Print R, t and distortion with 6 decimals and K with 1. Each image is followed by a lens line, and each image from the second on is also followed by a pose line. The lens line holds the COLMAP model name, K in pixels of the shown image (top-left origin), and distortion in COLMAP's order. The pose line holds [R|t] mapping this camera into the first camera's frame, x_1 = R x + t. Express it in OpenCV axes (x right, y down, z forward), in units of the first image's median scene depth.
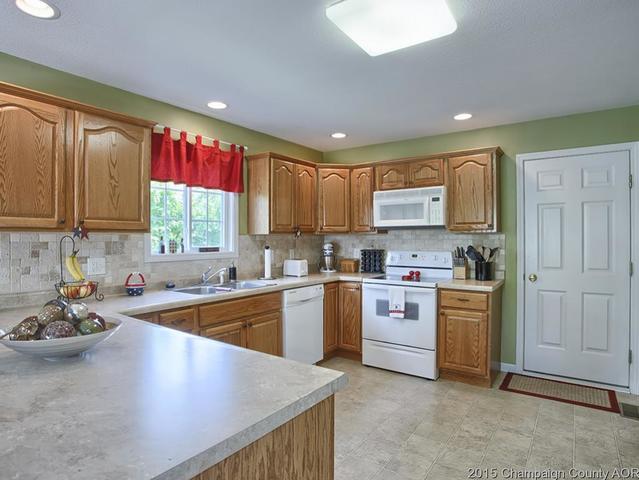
lens RADIAL K [[381.2, 0, 317.6], [0, 381.2, 240.1], [0, 0, 1]] dist [-0.041838, 0.004705]
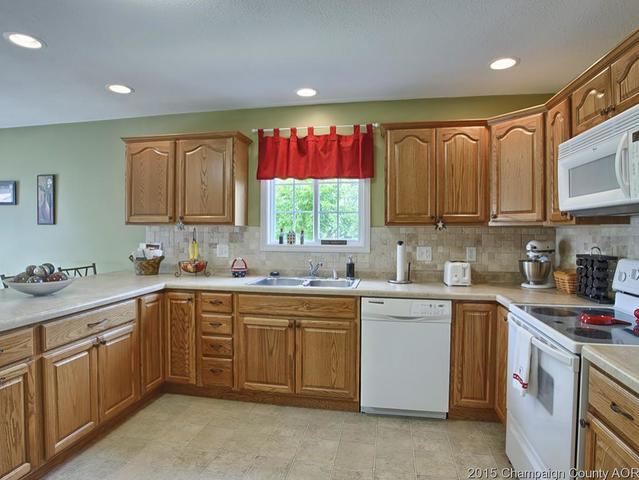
lens RADIAL K [[381.2, 0, 314.9], [0, 381.2, 230.1], [0, 0, 1]] dist [-0.041838, 0.004705]
pose [[0.412074, 0.008232, -0.911113, 0.528851], [-0.011376, 0.999928, 0.003890, -0.008223], [0.911079, 0.008762, 0.412138, 0.523762]]
